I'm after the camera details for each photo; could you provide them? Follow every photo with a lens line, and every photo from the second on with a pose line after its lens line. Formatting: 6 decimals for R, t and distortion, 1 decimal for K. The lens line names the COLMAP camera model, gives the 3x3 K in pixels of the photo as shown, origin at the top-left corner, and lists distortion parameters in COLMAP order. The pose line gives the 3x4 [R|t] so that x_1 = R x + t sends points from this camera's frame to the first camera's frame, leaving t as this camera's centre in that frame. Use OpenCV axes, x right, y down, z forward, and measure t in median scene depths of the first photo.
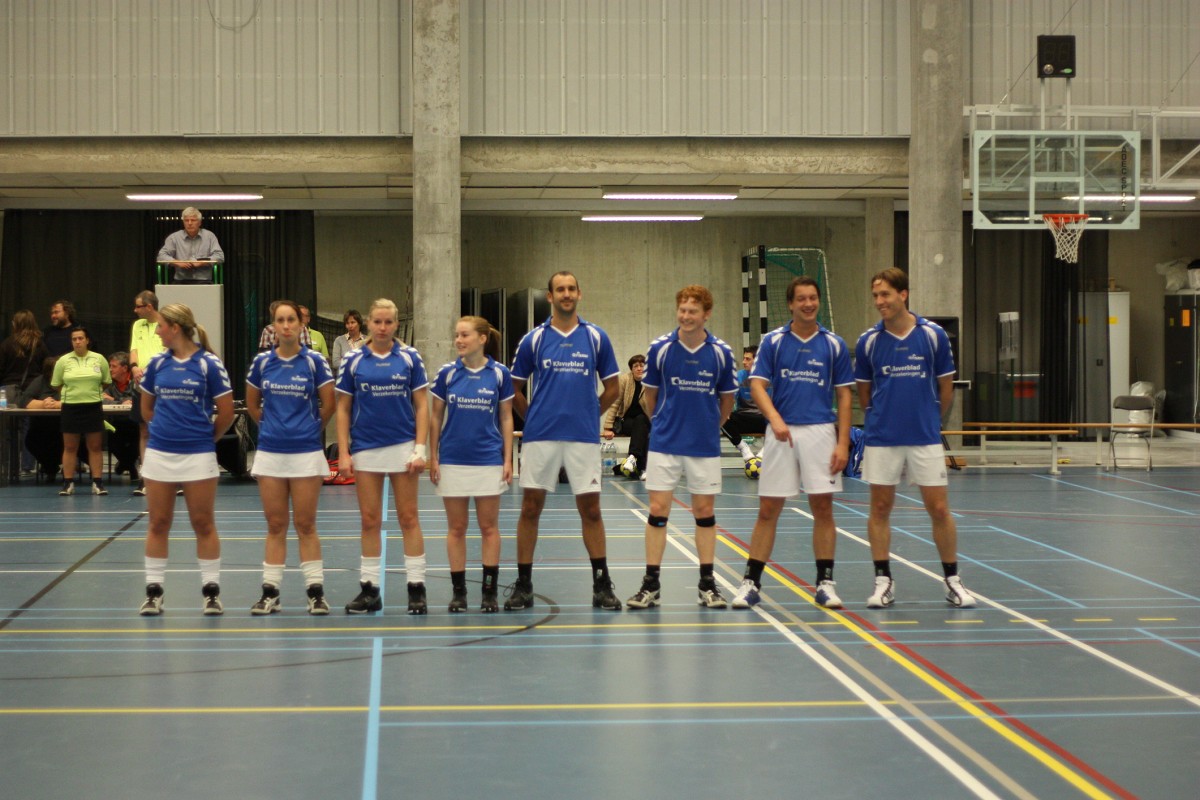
lens RADIAL K [[2787.5, 0, 598.3], [0, 2787.5, 398.1], [0, 0, 1]] dist [-0.096156, 0.000000]
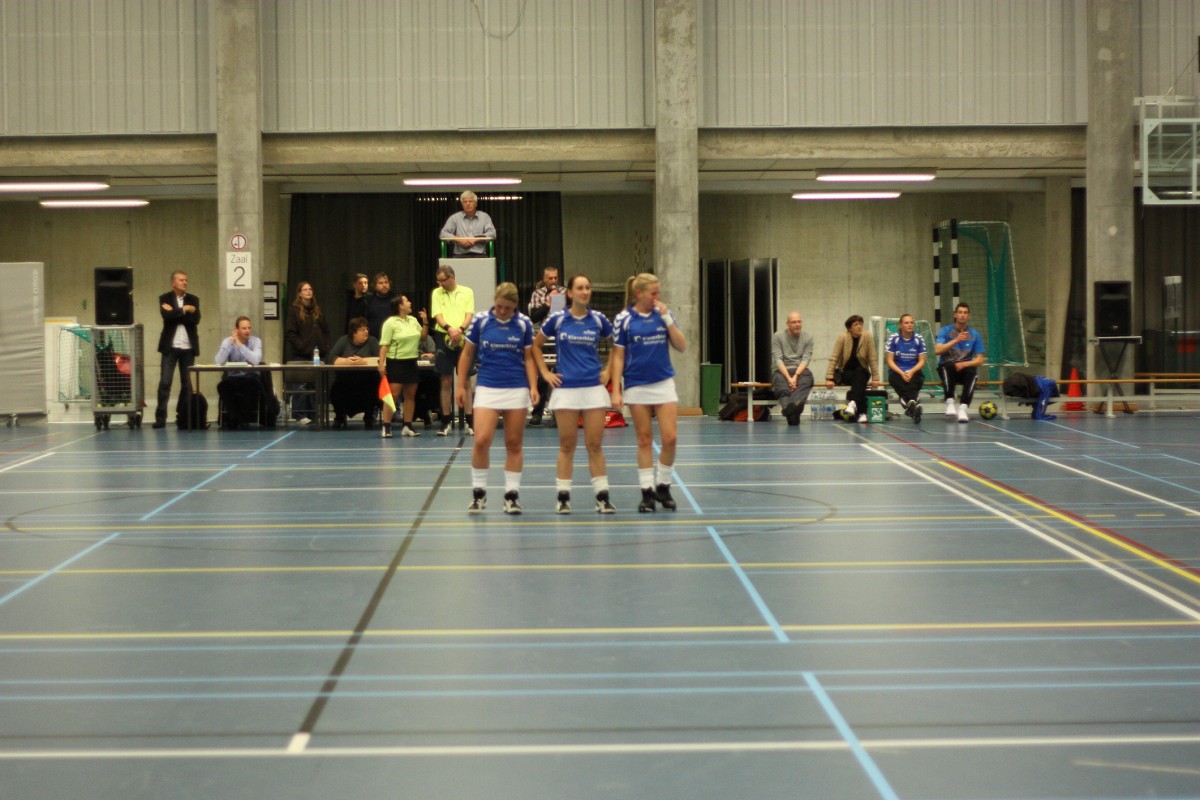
lens RADIAL K [[2787.5, 0, 596.1], [0, 2787.5, 400.5], [0, 0, 1]] dist [-0.096156, 0.000000]
pose [[0.998477, -0.005637, -0.054877, -0.028577], [0.006363, 0.999894, 0.013075, 0.003825], [0.054797, -0.013404, 0.998408, -0.159712]]
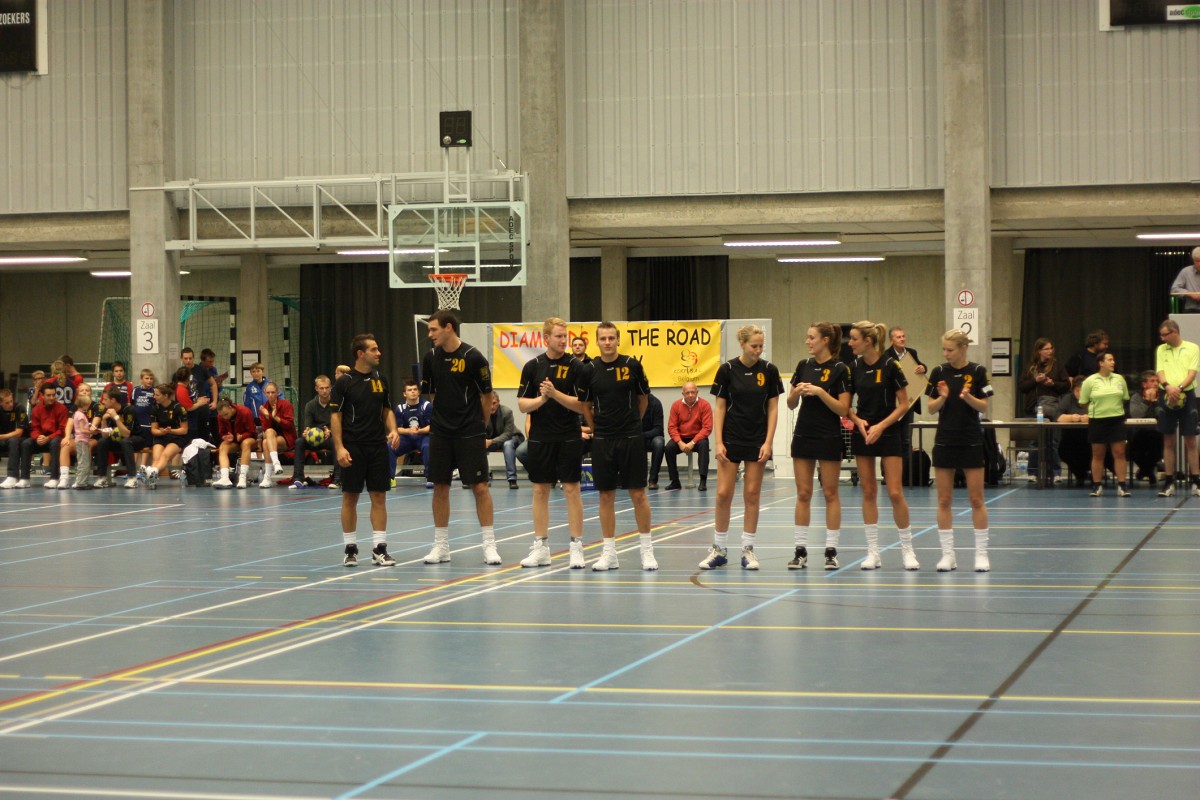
lens RADIAL K [[2787.5, 0, 602.2], [0, 2787.5, 397.3], [0, 0, 1]] dist [-0.096156, 0.000000]
pose [[0.944999, -0.003271, -0.327056, -0.006551], [0.000205, 0.999956, -0.009407, 0.003905], [0.327072, 0.008822, 0.944958, -0.146314]]
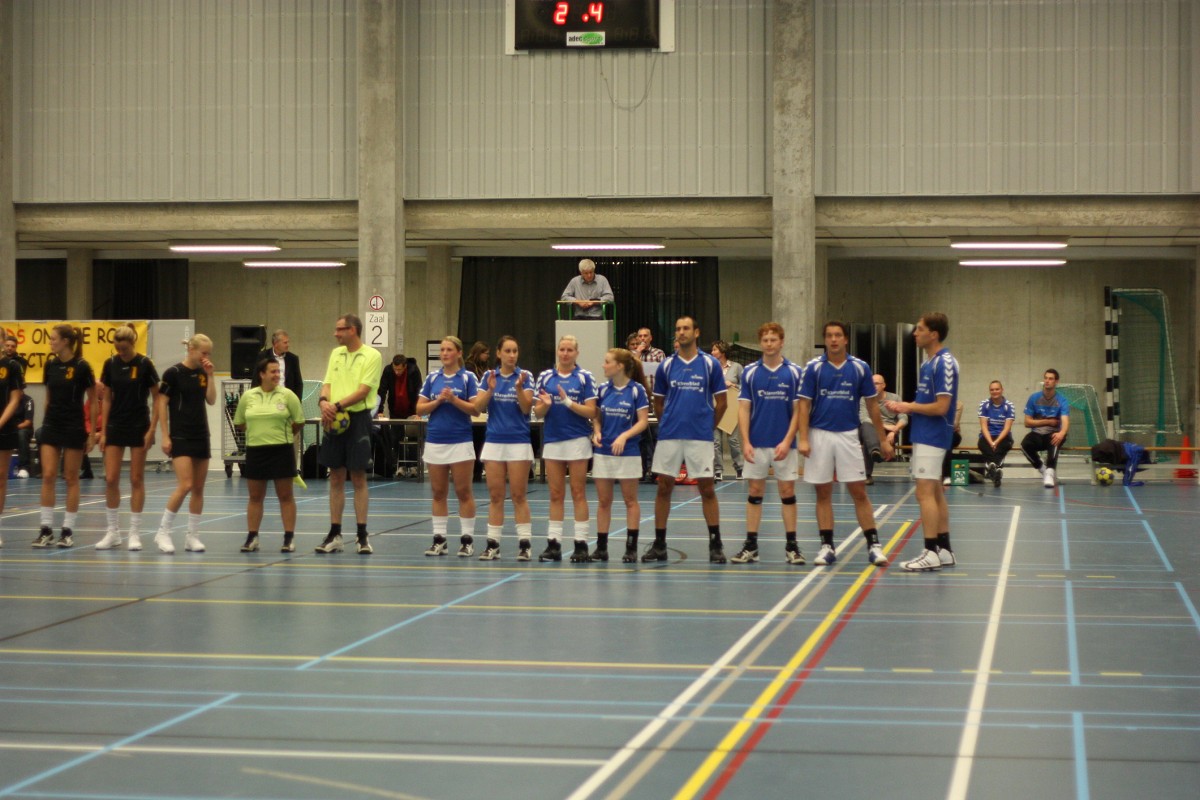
lens RADIAL K [[2787.5, 0, 593.6], [0, 2787.5, 405.8], [0, 0, 1]] dist [-0.096156, 0.000000]
pose [[0.972114, 0.009104, -0.234332, 0.139131], [-0.010901, 0.999920, -0.006373, 0.004305], [0.234256, 0.008750, 0.972136, -0.180790]]
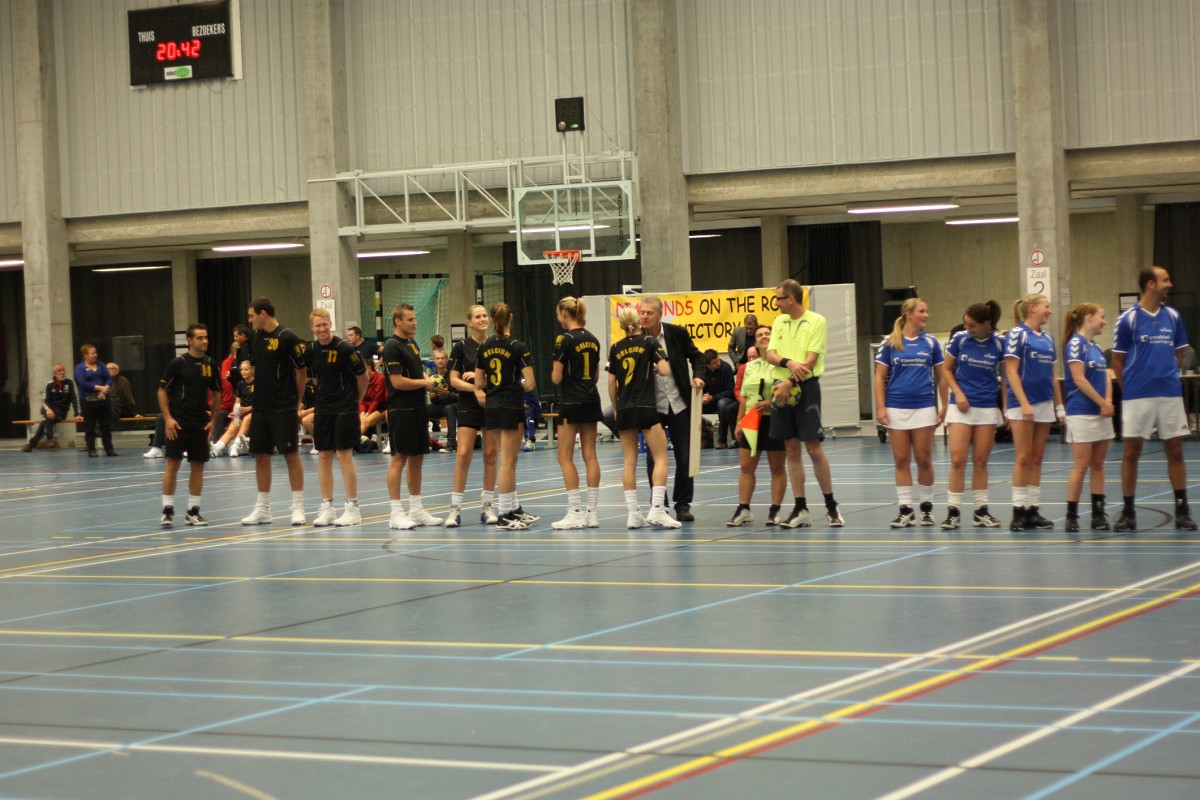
lens RADIAL K [[2787.5, 0, 597.9], [0, 2787.5, 399.1], [0, 0, 1]] dist [-0.096156, 0.000000]
pose [[0.836275, -0.016444, -0.548064, 0.247984], [0.022947, 0.999724, 0.005018, 0.002027], [0.547830, -0.016773, 0.836421, -0.103971]]
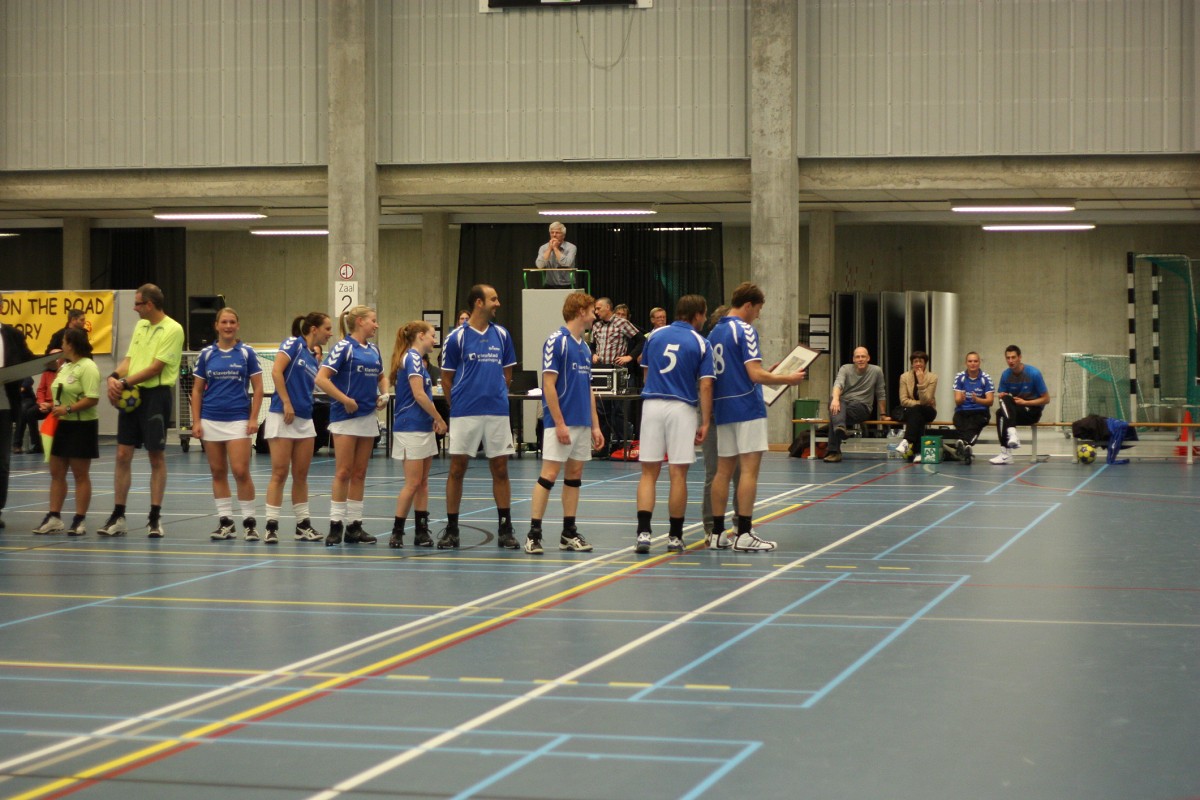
lens RADIAL K [[2787.5, 0, 595.4], [0, 2787.5, 397.7], [0, 0, 1]] dist [-0.096156, 0.000000]
pose [[0.948877, 0.011665, -0.315429, 0.231890], [-0.011539, 0.999931, 0.002268, 0.001865], [0.315434, 0.001488, 0.948946, -0.101003]]
